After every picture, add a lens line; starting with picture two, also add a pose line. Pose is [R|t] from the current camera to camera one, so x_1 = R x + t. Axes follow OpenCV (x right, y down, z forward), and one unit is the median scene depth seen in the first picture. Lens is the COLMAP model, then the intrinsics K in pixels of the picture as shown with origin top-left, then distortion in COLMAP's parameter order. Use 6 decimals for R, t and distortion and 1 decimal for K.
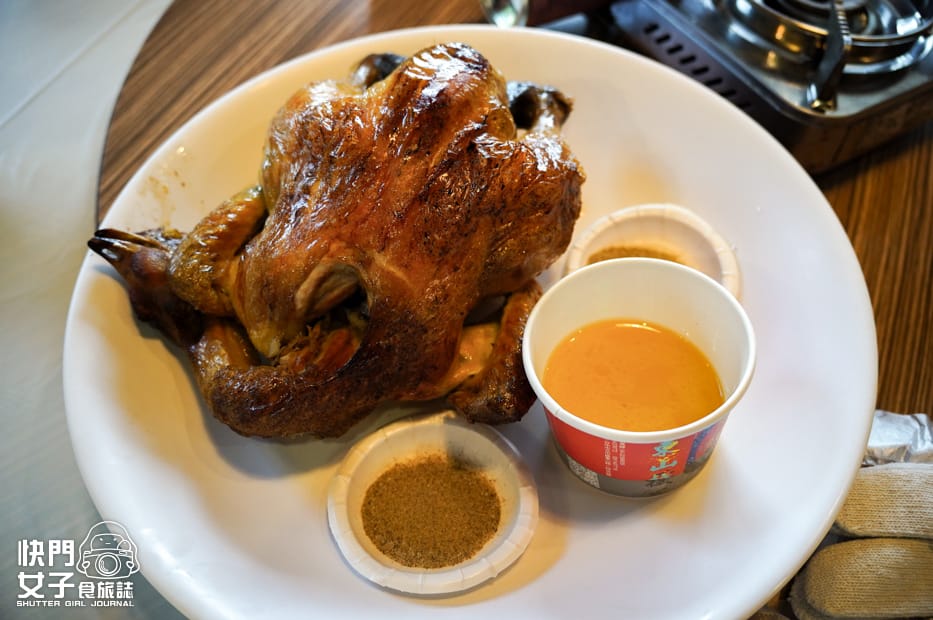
lens RADIAL K [[744.7, 0, 466.5], [0, 744.7, 310.0], [0, 0, 1]] dist [-0.196850, 0.092900]
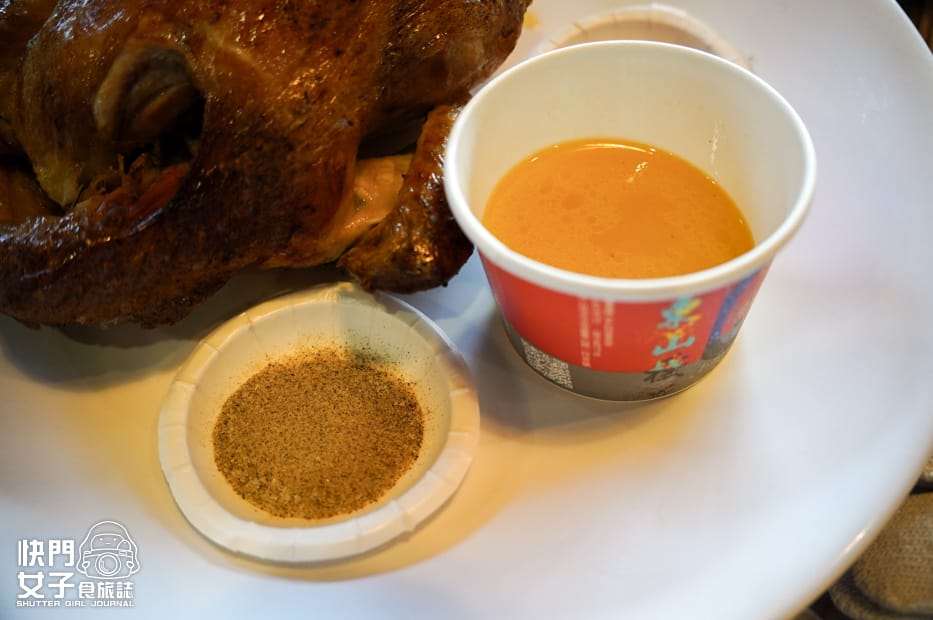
lens RADIAL K [[744.7, 0, 466.5], [0, 744.7, 310.0], [0, 0, 1]] dist [-0.196850, 0.092900]
pose [[0.998476, -0.034027, 0.043445, 0.060809], [0.029911, 0.995299, 0.092119, 0.110459], [-0.046375, -0.090679, 0.994800, 0.352545]]
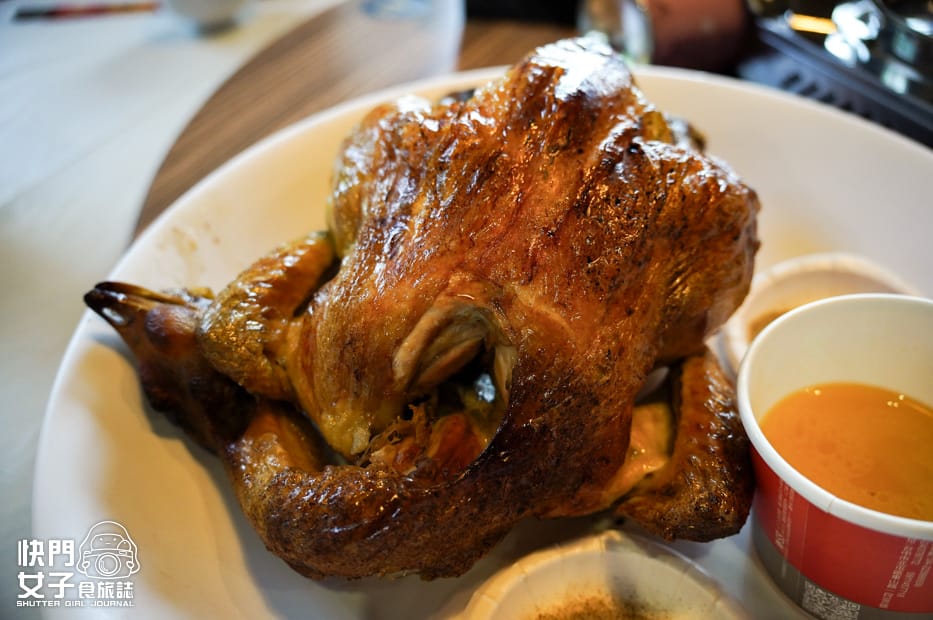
lens RADIAL K [[744.7, 0, 466.5], [0, 744.7, 310.0], [0, 0, 1]] dist [-0.196850, 0.092900]
pose [[0.999435, -0.033453, 0.003240, -0.165322], [0.033370, 0.976204, -0.214269, 0.082967], [0.004005, 0.214256, 0.976769, 0.331786]]
